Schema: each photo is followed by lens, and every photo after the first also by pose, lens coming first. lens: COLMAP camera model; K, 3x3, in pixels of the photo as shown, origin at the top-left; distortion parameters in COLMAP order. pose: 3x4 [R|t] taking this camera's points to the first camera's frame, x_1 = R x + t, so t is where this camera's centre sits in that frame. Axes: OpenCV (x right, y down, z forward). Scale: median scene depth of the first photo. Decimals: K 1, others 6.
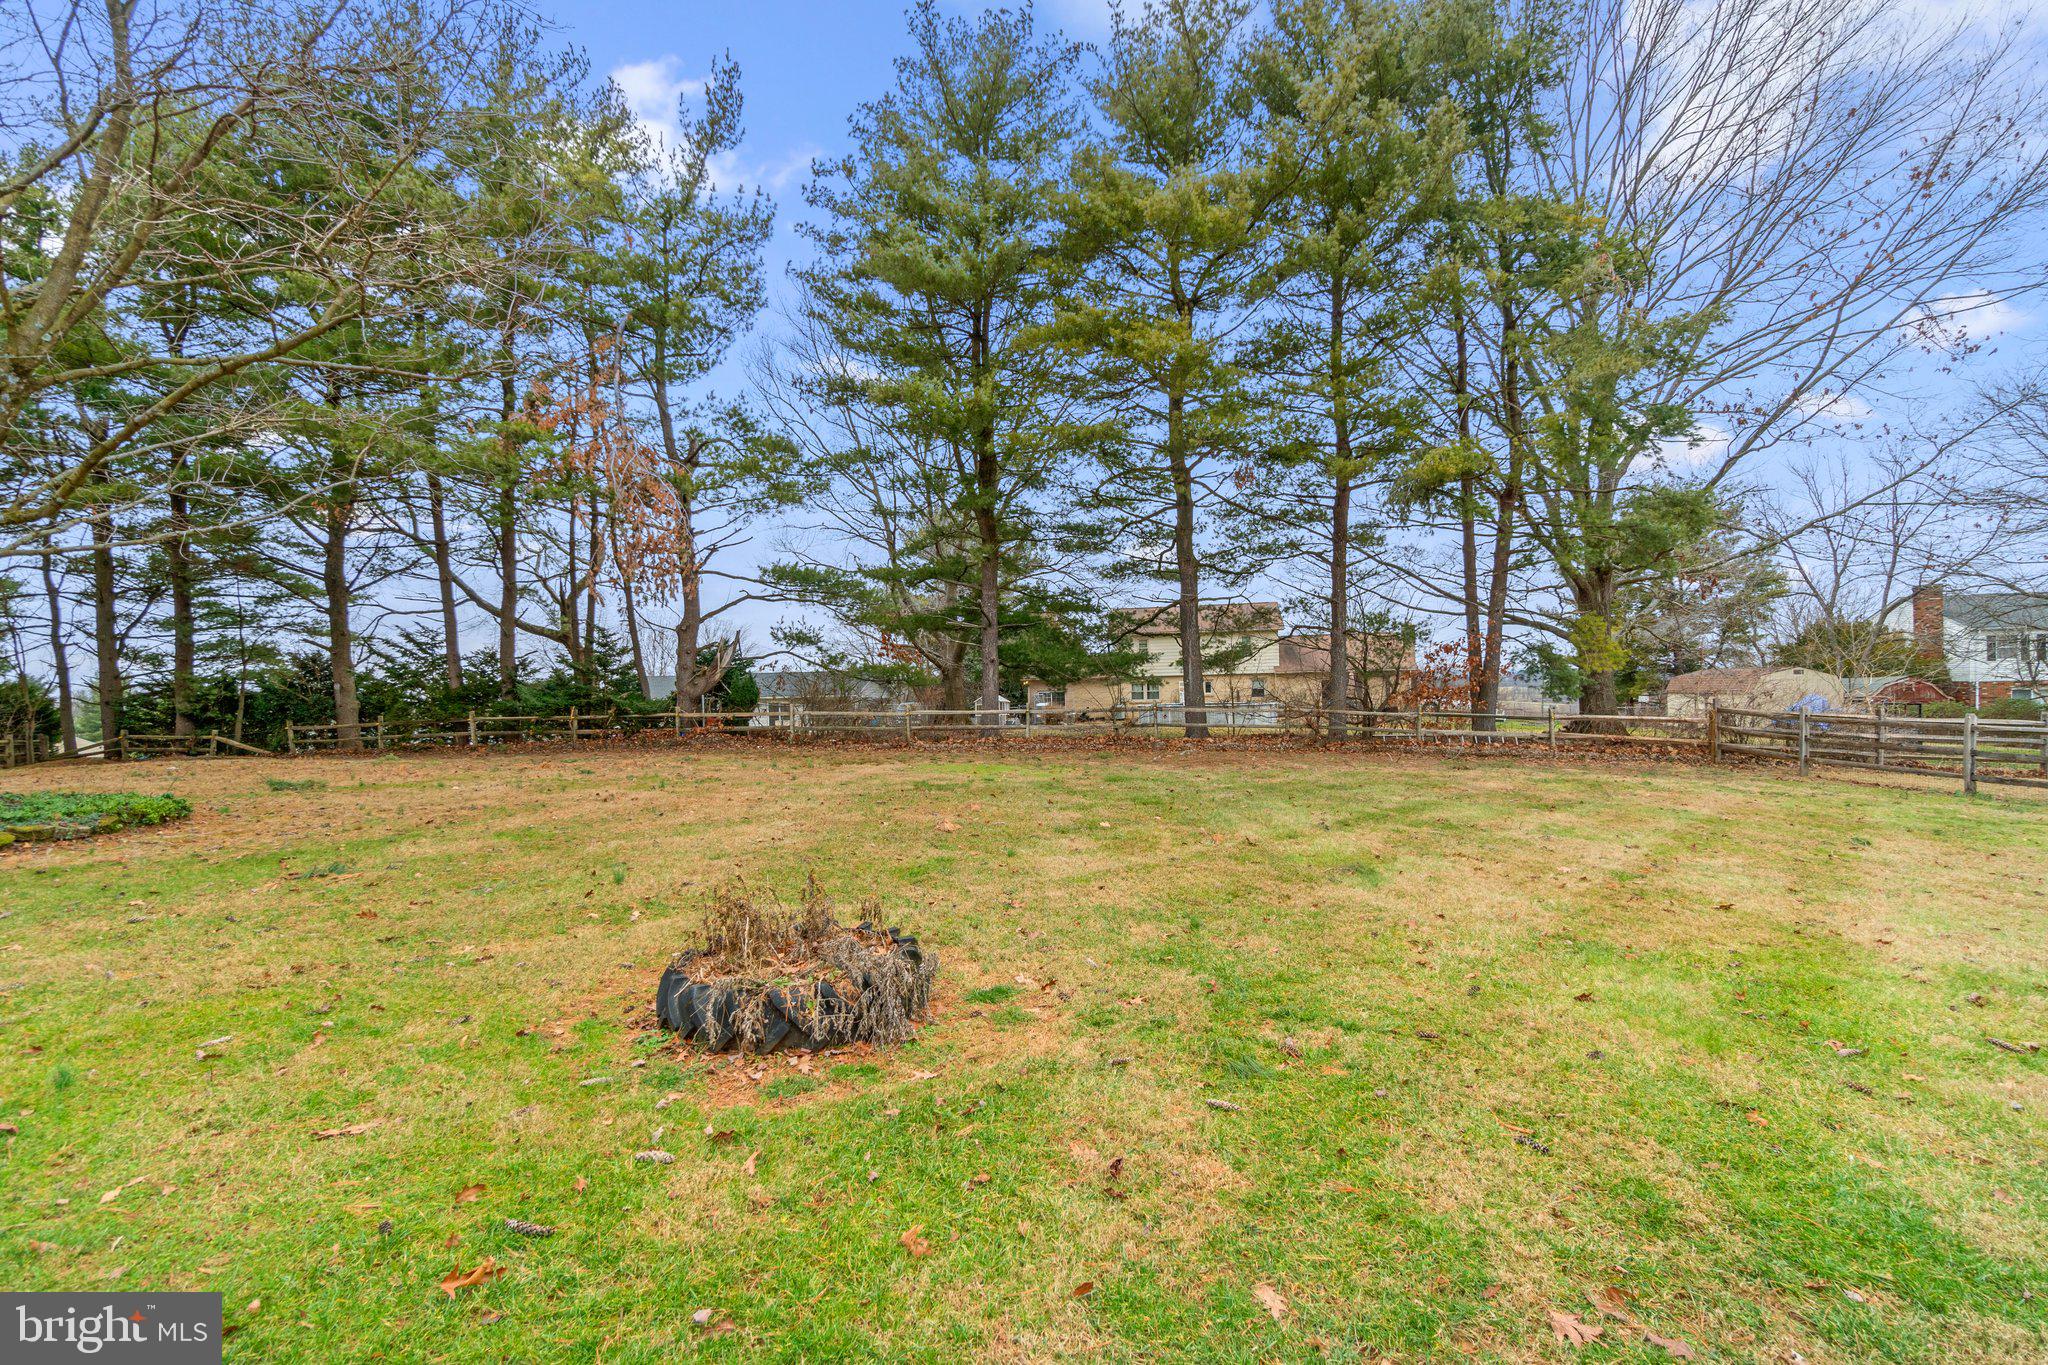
lens RADIAL K [[864.4, 0, 1004.3], [0, 864.4, 685.0], [0, 0, 1]] dist [-0.007453, -0.000221]
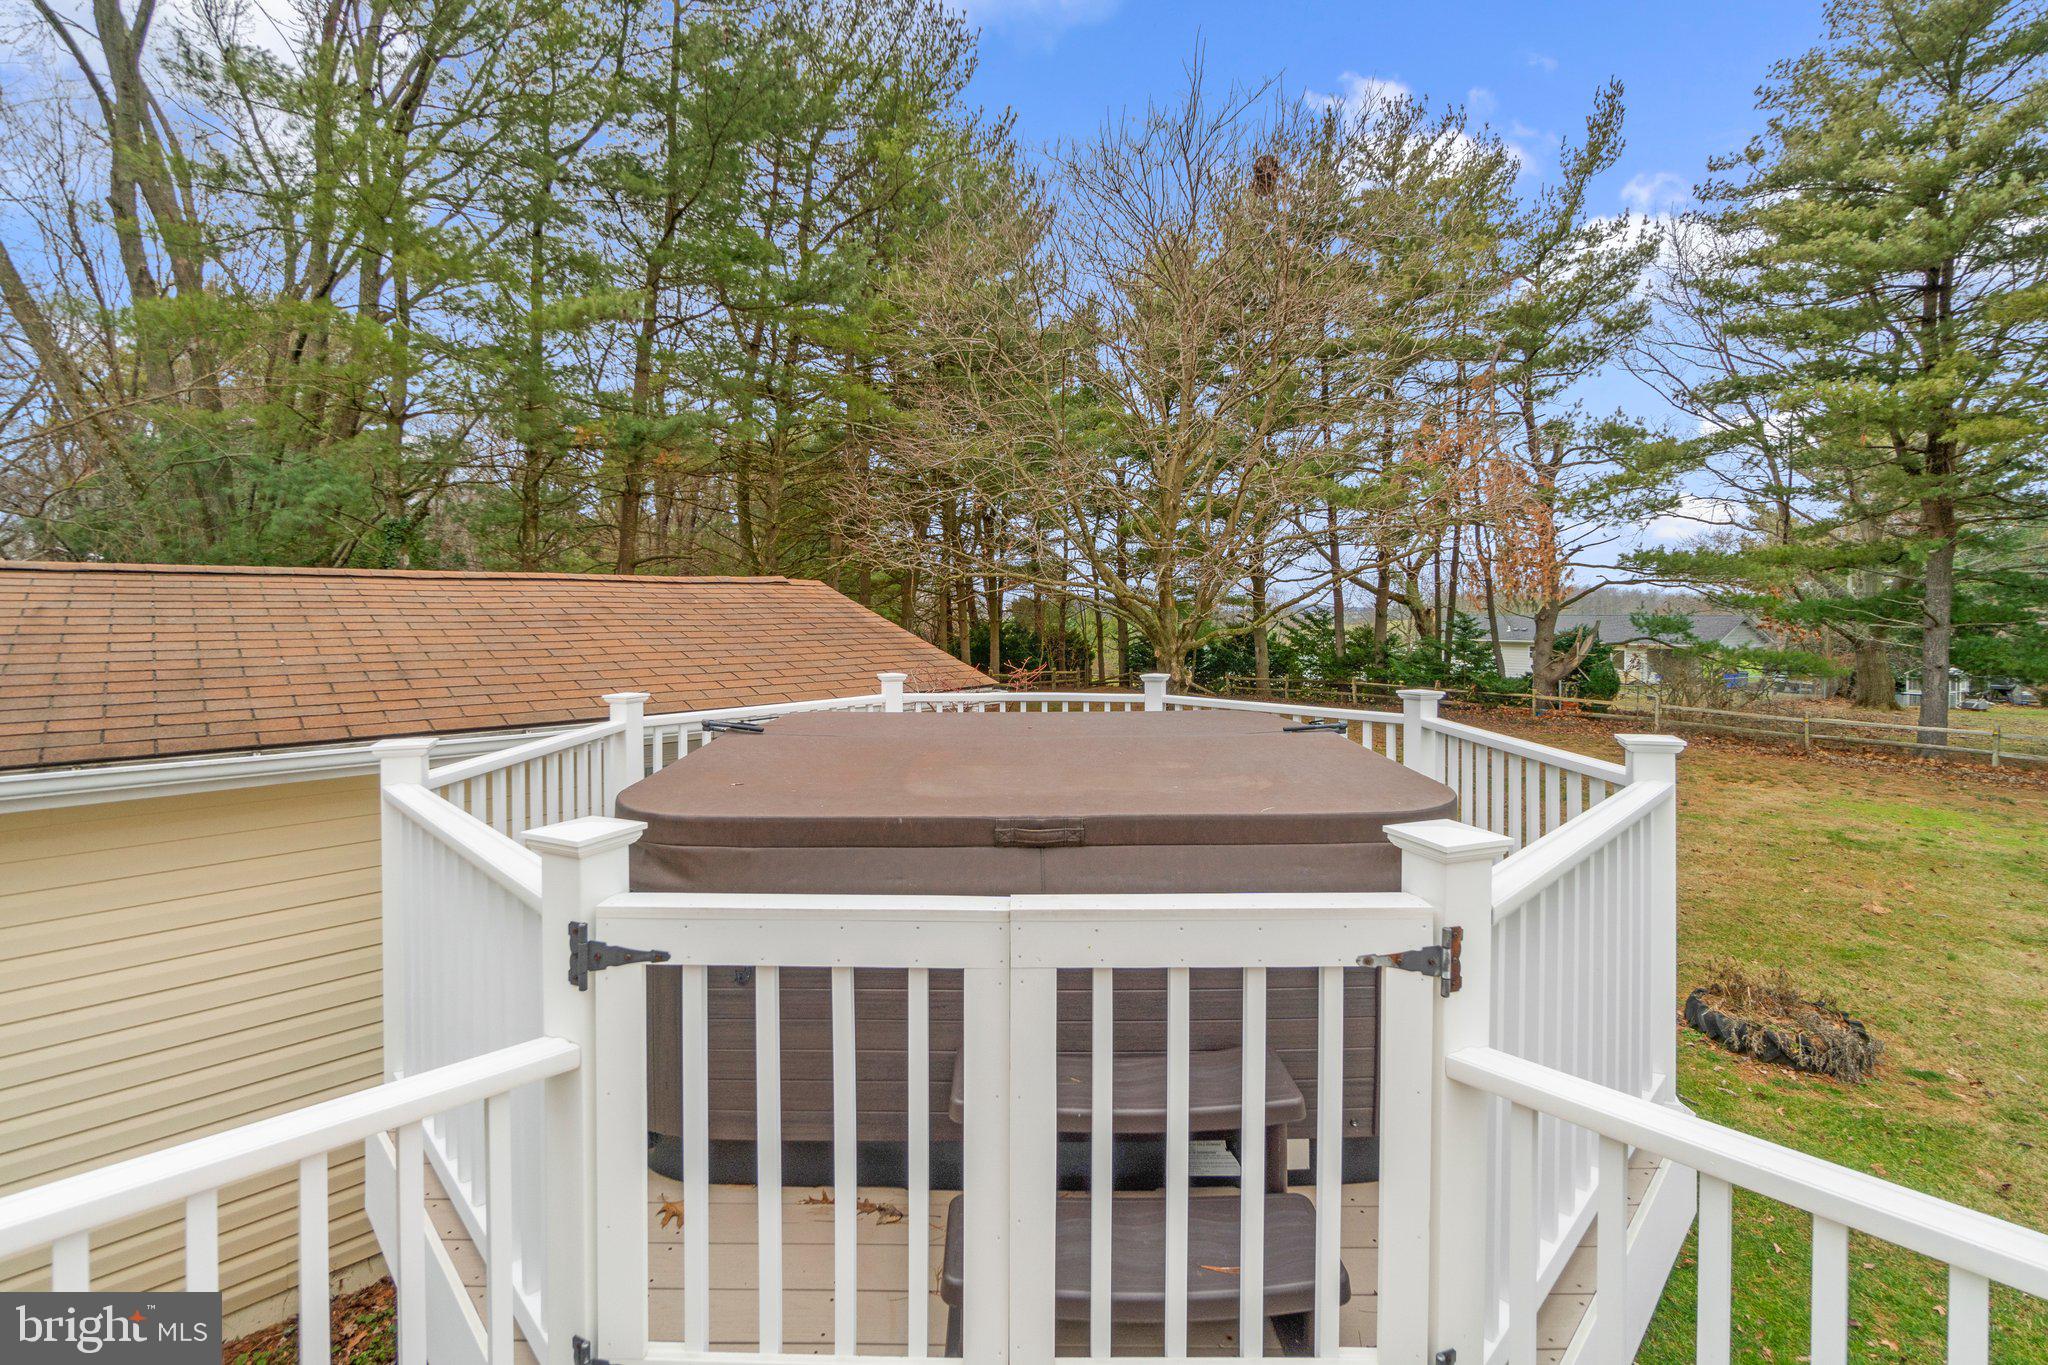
lens RADIAL K [[899.8, 0, 1042.8], [0, 899.8, 626.6], [0, 0, 1]] dist [0.000167, 0.000510]
pose [[0.698802, 0.036385, -0.714390, 0.001102], [-0.006554, 0.998989, 0.044470, -0.111862], [0.715285, -0.026394, 0.698334, -0.274945]]
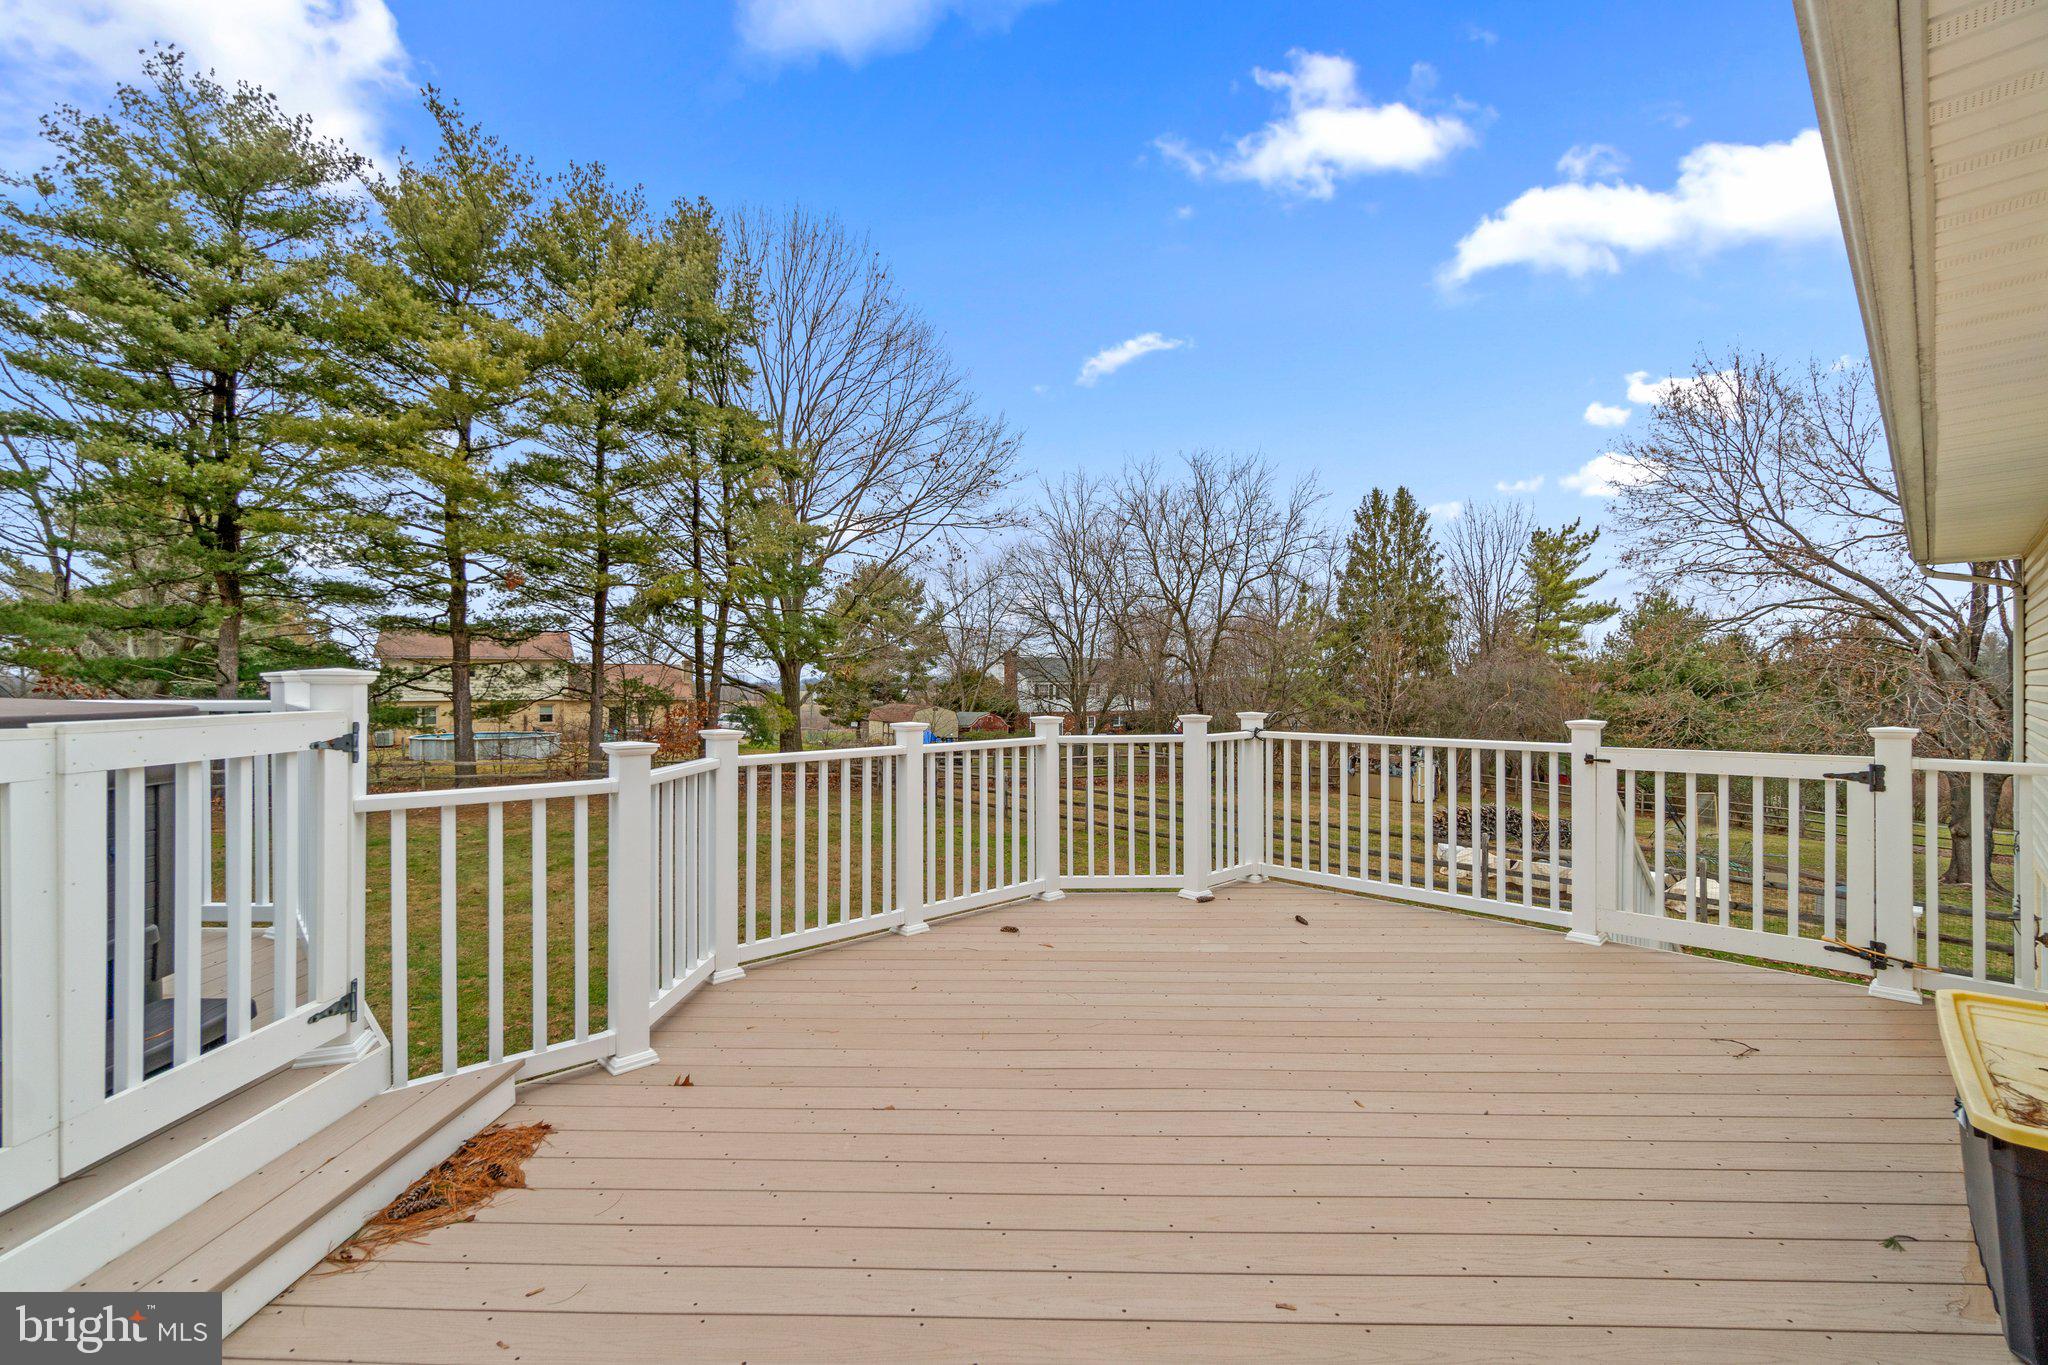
lens RADIAL K [[864.4, 0, 1004.3], [0, 864.4, 685.0], [0, 0, 1]] dist [-0.007453, -0.000221]
pose [[0.728364, 0.024697, 0.684745, -0.045835], [-0.025950, 0.999628, -0.008451, -0.089534], [-0.684699, -0.011614, 0.728733, -0.351297]]
